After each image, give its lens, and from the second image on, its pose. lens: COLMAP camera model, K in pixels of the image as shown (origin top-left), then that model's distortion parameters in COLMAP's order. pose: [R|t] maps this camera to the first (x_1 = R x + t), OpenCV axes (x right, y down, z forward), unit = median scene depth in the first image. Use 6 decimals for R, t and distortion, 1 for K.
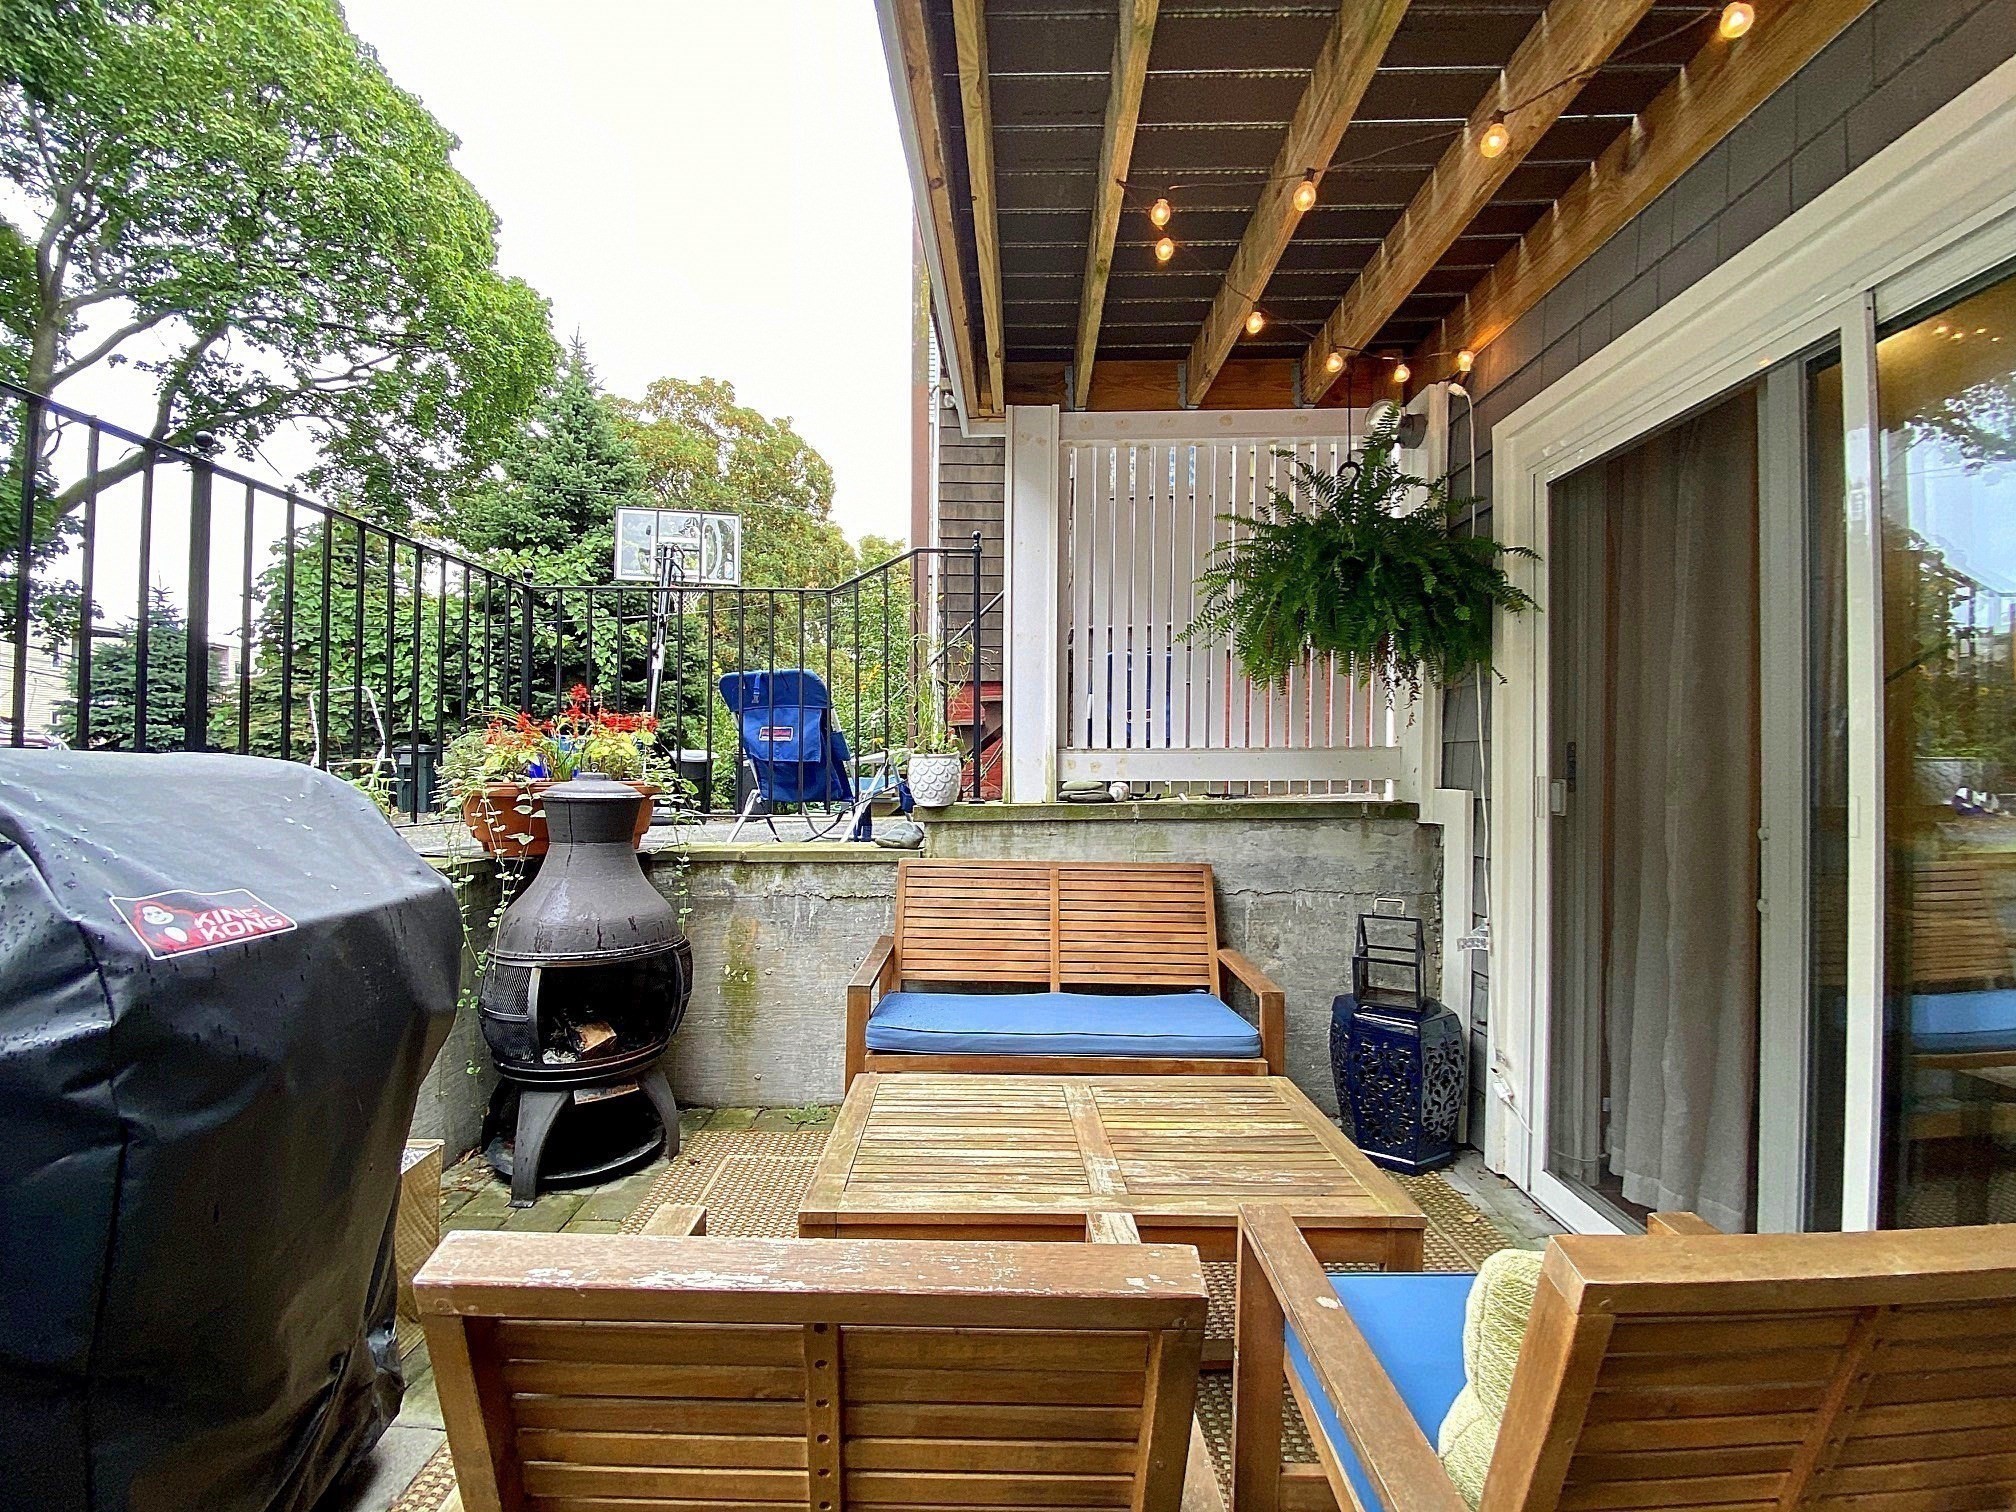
lens RADIAL K [[808.2, 0, 1008.0], [0, 808.2, 756.0], [0, 0, 1]] dist [0.037436, -0.036297]
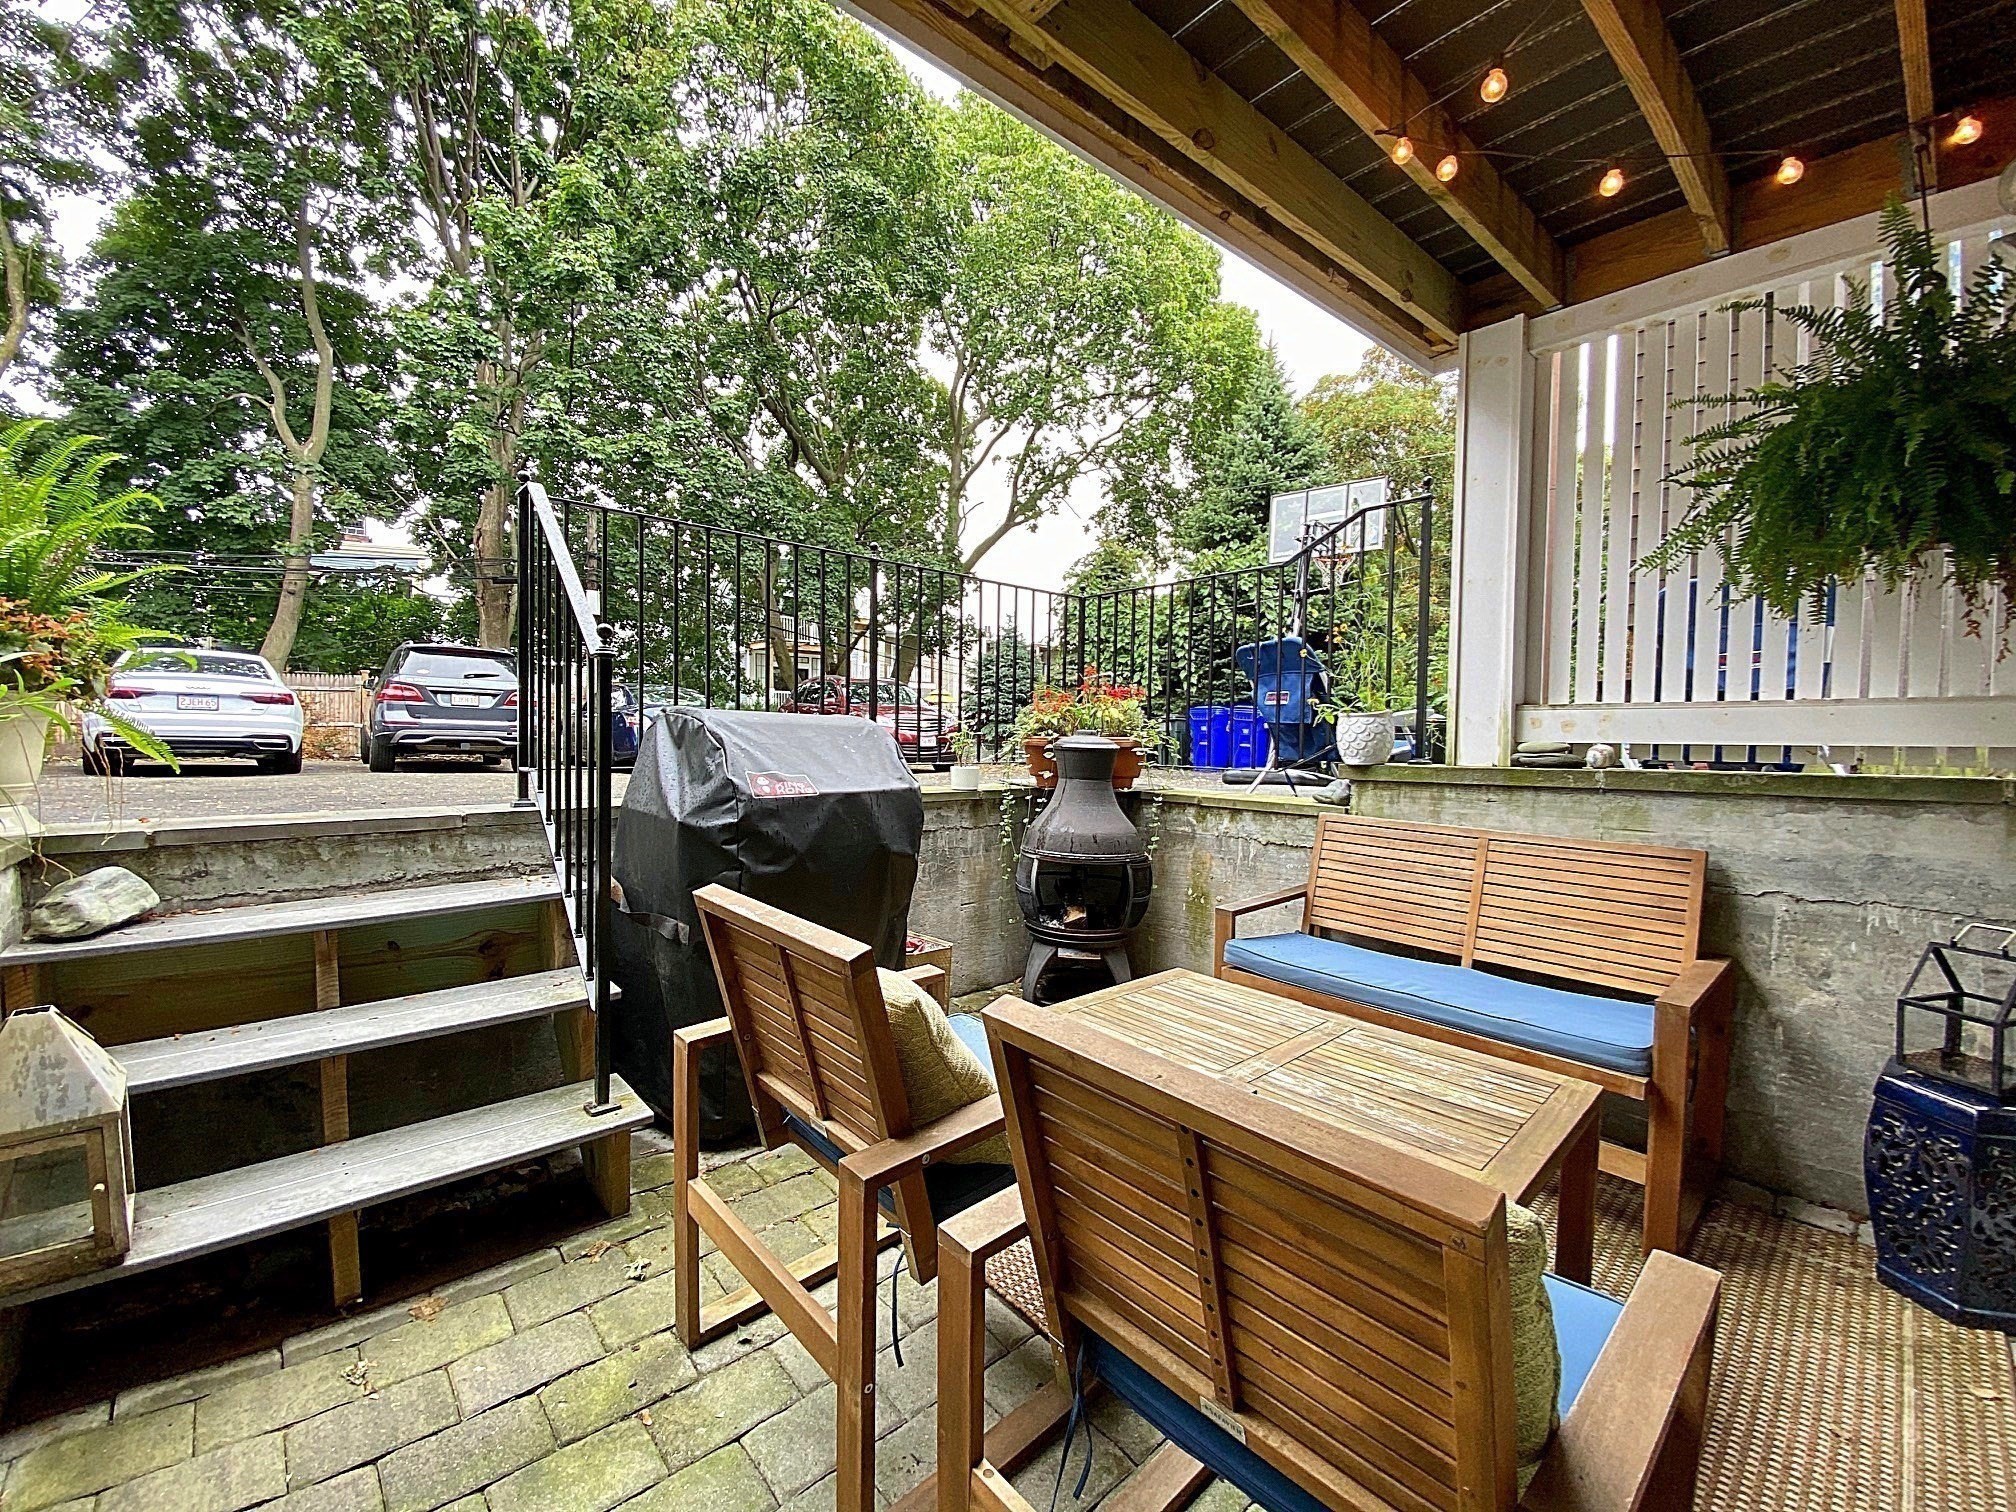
lens RADIAL K [[808.2, 0, 1008.0], [0, 808.2, 756.0], [0, 0, 1]] dist [0.037436, -0.036297]
pose [[0.665753, 0.026308, -0.745708, 0.374254], [0.000949, 0.999348, 0.036104, 0.013575], [0.746172, -0.024744, 0.665294, -0.010125]]
